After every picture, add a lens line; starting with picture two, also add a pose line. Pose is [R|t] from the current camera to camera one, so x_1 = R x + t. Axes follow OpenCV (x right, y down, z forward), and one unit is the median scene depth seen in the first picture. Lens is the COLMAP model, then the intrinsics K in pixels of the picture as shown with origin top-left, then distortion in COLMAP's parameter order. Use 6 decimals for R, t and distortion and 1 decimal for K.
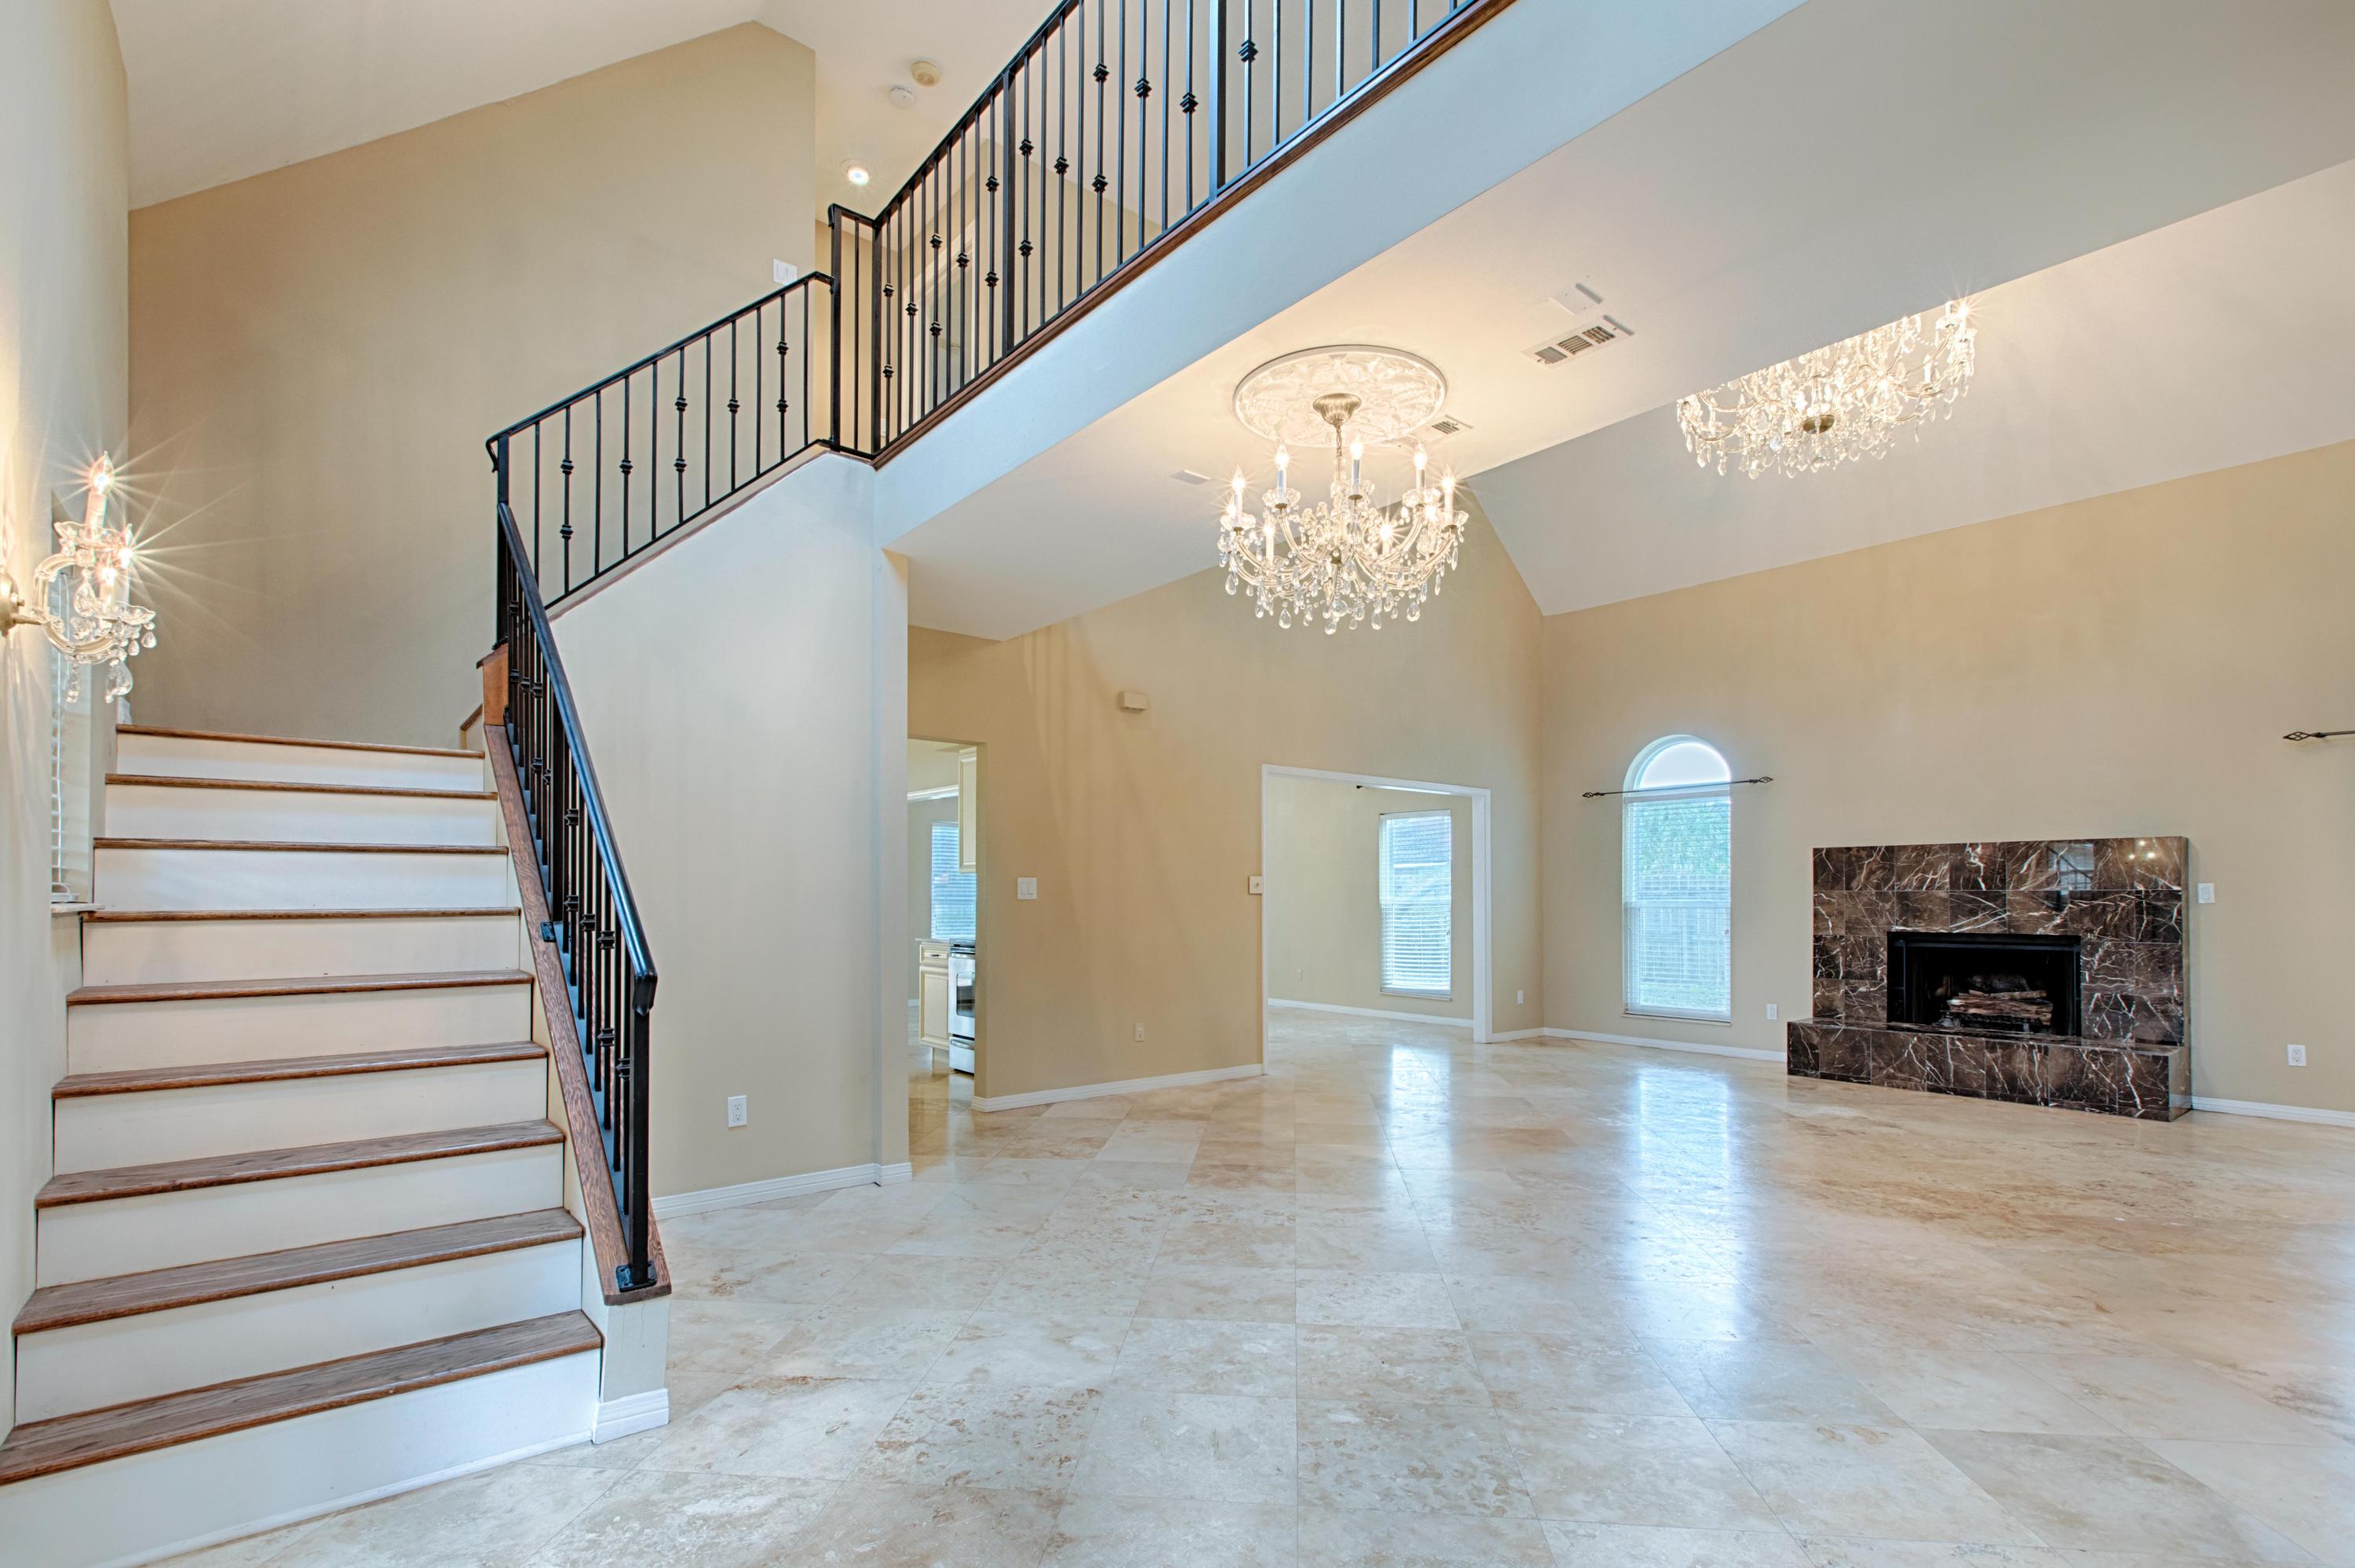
lens RADIAL K [[1130.1, 0, 1161.7], [0, 1130.1, 879.6], [0, 0, 1]] dist [-0.002938, 0.002129]
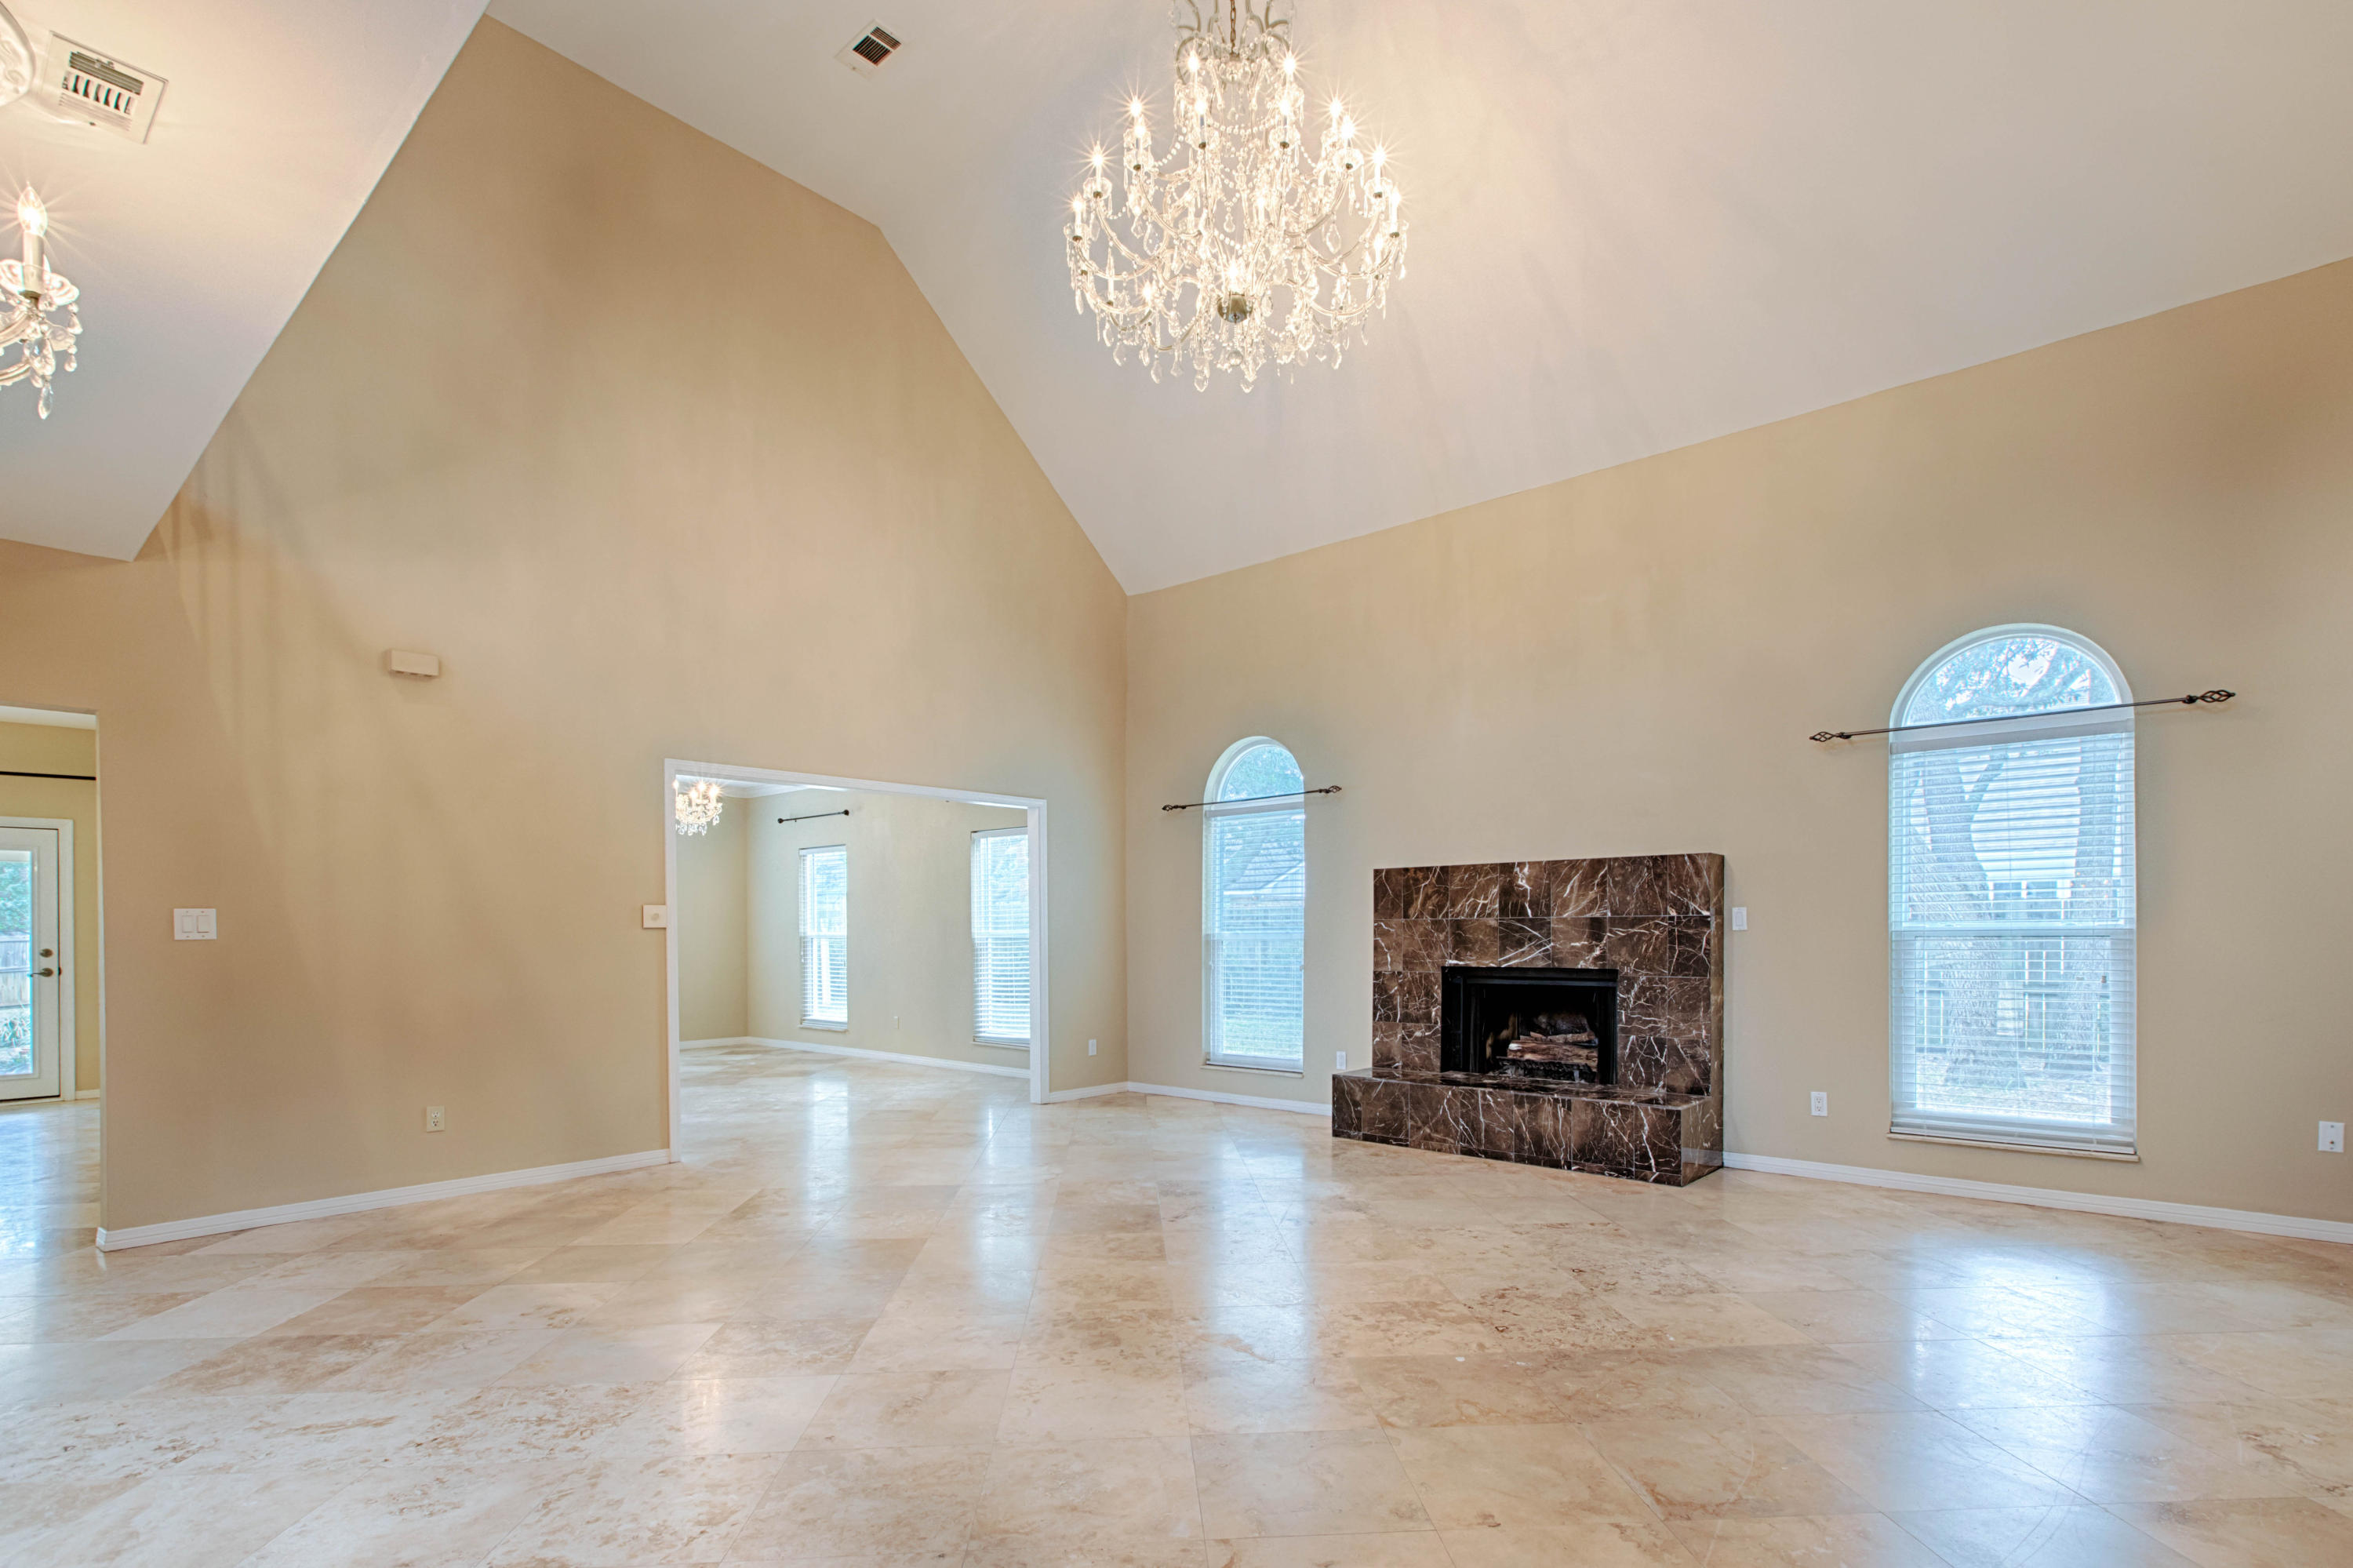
lens RADIAL K [[1129.4, 0, 1238.6], [0, 1129.4, 950.8], [0, 0, 1]] dist [-0.002938, 0.002129]
pose [[0.985419, -0.012022, 0.169719, 0.366796], [0.006243, 0.999384, 0.034540, 0.003922], [-0.170030, -0.032977, 0.984887, 0.192990]]
